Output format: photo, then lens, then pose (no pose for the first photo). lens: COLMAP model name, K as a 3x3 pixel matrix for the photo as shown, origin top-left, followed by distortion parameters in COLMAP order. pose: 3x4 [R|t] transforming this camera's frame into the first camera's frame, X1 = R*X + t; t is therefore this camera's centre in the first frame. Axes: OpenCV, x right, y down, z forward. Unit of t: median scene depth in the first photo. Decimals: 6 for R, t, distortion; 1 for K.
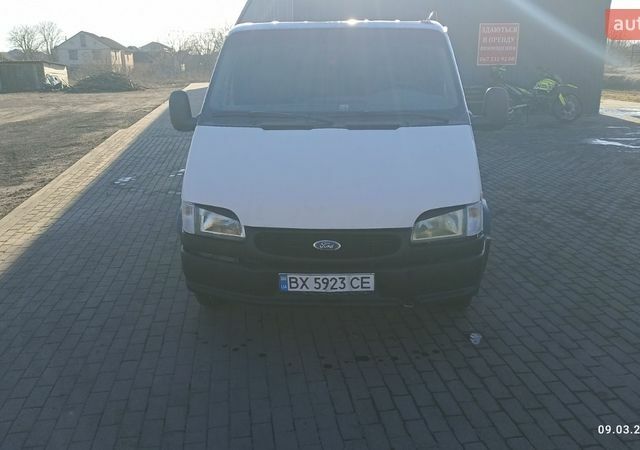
lens RADIAL K [[591.0, 0, 320.7], [0, 591.0, 218.2], [0, 0, 1]] dist [0.048297, 0.000000]
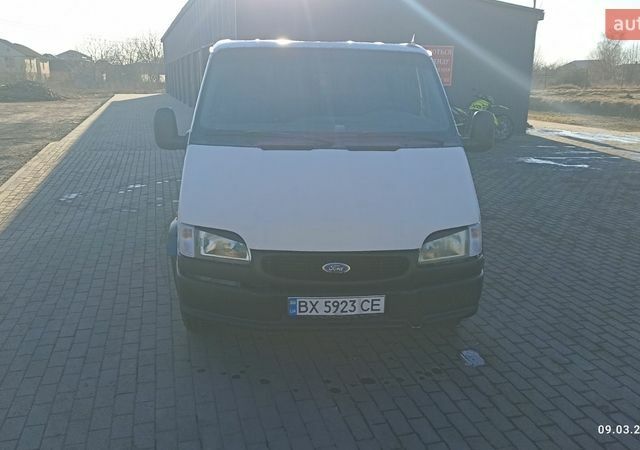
lens RADIAL K [[591.0, 0, 322.1], [0, 591.0, 220.1], [0, 0, 1]] dist [0.048297, 0.000000]
pose [[0.991808, -0.004712, 0.127651, -0.126726], [0.007314, 0.999775, -0.019922, -0.013010], [-0.127528, 0.020692, 0.991619, 0.020369]]
